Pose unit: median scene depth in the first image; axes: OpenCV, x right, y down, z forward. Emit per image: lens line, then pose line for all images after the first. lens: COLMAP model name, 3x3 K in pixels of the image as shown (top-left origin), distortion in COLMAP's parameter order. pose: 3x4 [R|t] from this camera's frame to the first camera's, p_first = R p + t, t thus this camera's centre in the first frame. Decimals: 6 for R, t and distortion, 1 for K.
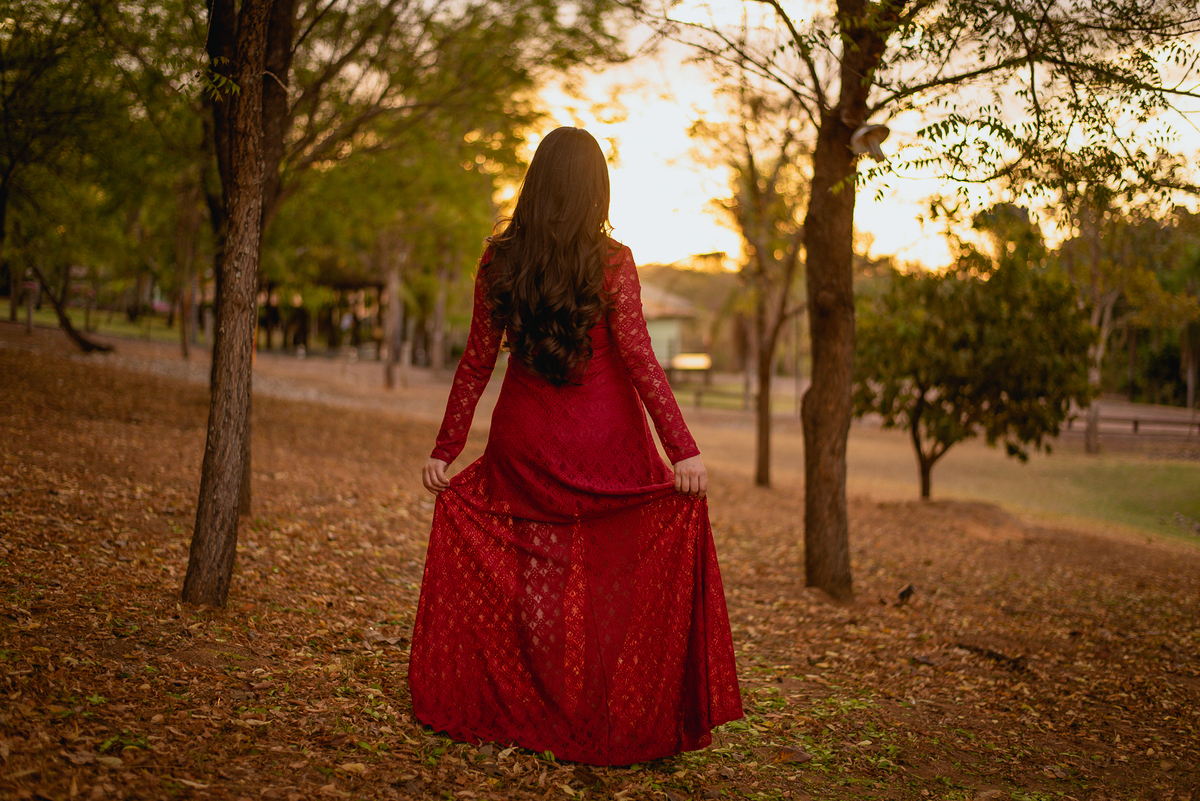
lens RADIAL K [[1772.5, 0, 601.4], [0, 1772.5, 401.9], [0, 0, 1]] dist [-0.089908, 0.000000]
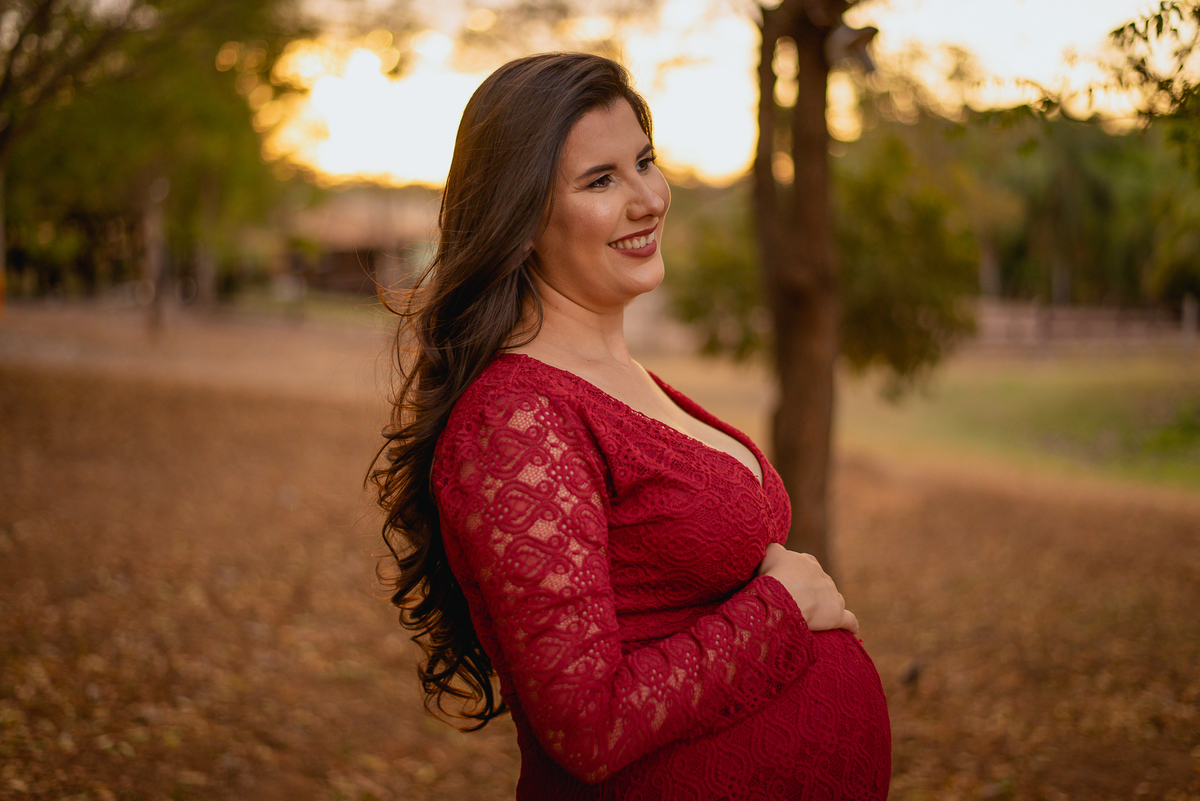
lens RADIAL K [[1772.5, 0, 599.5], [0, 1772.5, 397.3], [0, 0, 1]] dist [-0.089908, 0.000000]
pose [[0.989639, -0.072720, 0.123802, -0.015172], [0.066026, 0.996169, 0.057341, -0.021857], [-0.127498, -0.048573, 0.990649, 0.126542]]
